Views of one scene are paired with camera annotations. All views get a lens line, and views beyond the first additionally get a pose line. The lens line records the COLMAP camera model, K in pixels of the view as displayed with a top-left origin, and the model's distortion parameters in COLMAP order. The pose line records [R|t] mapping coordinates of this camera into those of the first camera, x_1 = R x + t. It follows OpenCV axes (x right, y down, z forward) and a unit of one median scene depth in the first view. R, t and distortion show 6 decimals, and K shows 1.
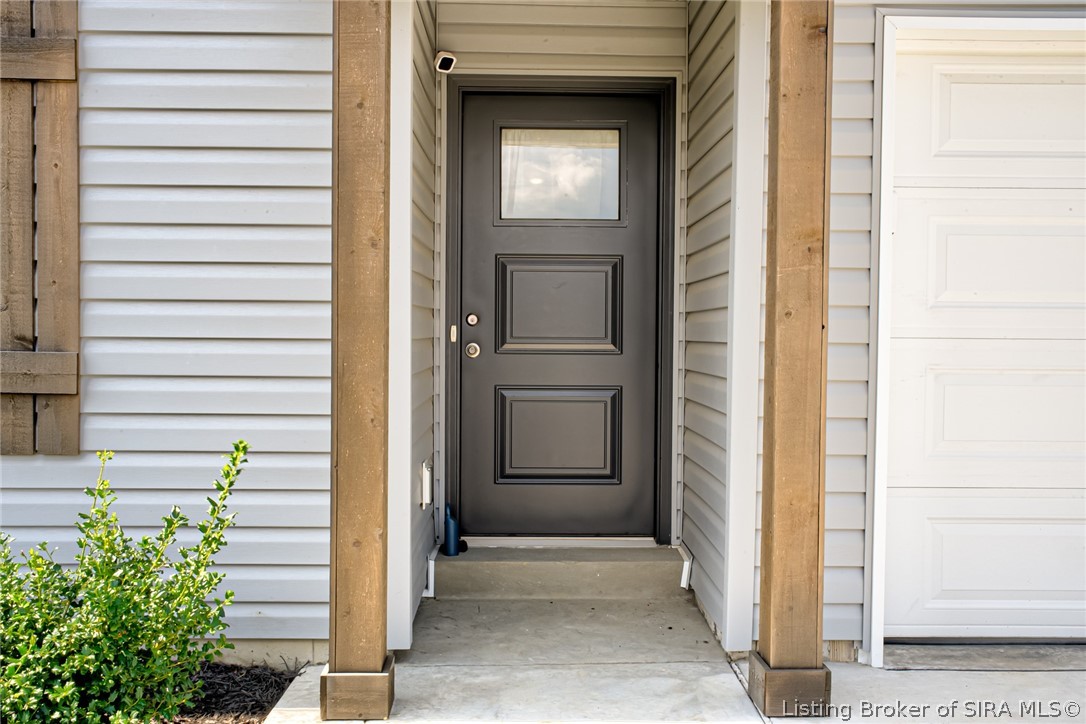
lens RADIAL K [[1116.5, 0, 549.4], [0, 1116.5, 362.7], [0, 0, 1]] dist [0.016933, 0.000000]
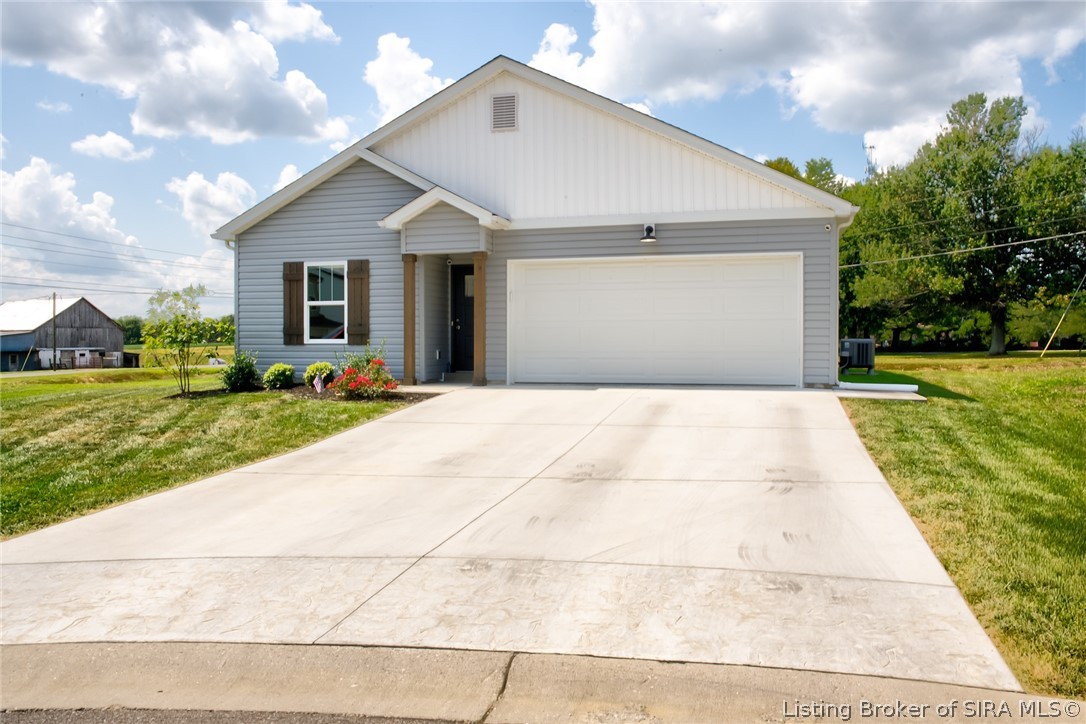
lens RADIAL K [[862.6, 0, 525.8], [0, 862.6, 358.0], [0, 0, 1]] dist [-0.056758, 0.040338]
pose [[0.952533, -0.004021, -0.304410, 1.596041], [0.000182, 0.999920, -0.012638, 0.198466], [0.304436, 0.011983, 0.952457, -2.782375]]
